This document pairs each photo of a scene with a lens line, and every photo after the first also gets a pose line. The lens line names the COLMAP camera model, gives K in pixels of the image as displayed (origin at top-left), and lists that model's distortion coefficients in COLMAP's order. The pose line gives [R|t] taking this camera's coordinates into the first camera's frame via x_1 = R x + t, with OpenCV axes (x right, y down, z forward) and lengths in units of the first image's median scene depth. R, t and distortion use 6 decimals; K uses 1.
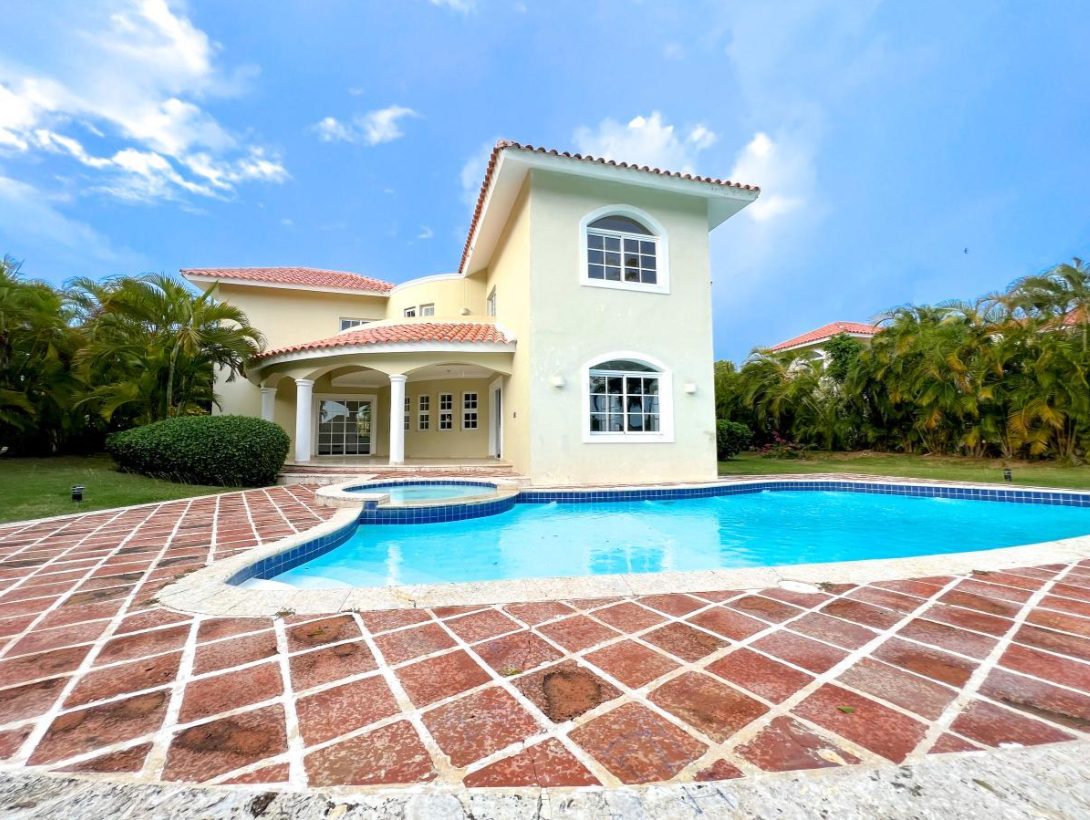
lens RADIAL K [[433.8, 0, 555.3], [0, 433.8, 410.7], [0, 0, 1]] dist [0.000570, -0.000112]
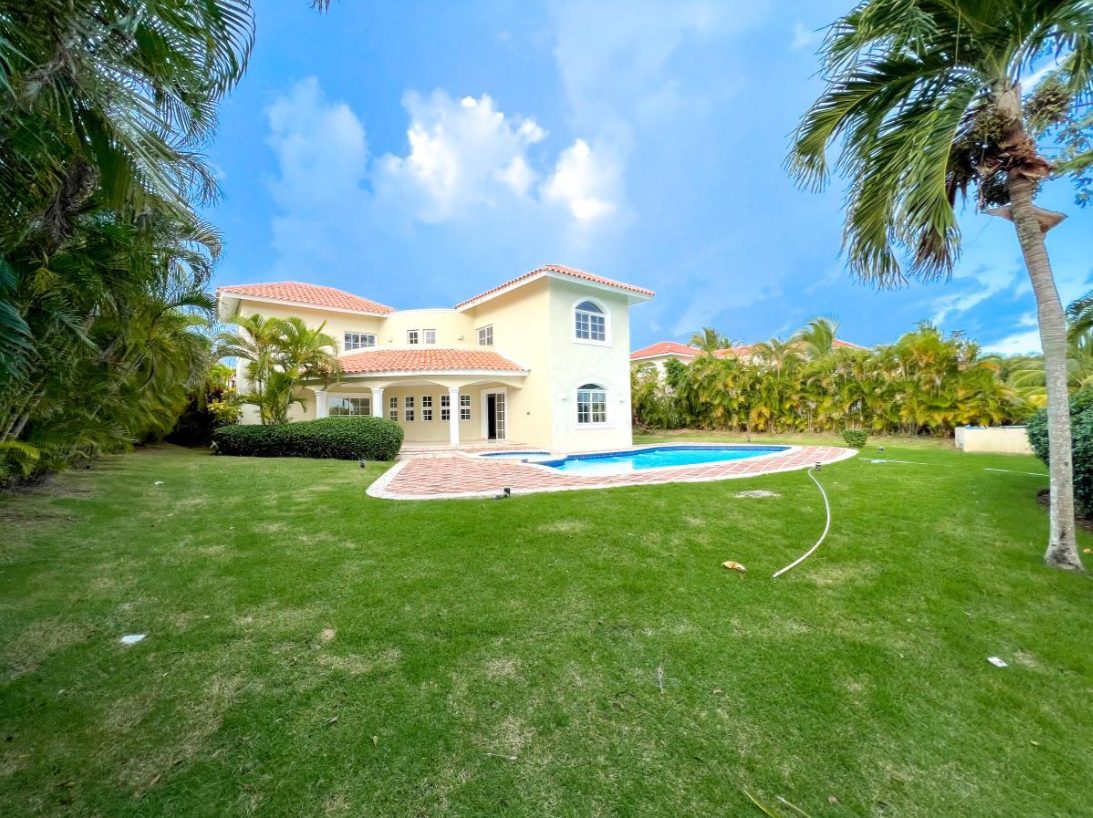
lens RADIAL K [[436.2, 0, 546.2], [0, 436.2, 412.0], [0, 0, 1]] dist [-0.019887, -0.000636]
pose [[0.931945, -0.009471, 0.362476, -0.513889], [-0.006818, 0.999024, 0.043631, -0.056842], [-0.362535, -0.043133, 0.930971, -0.481535]]
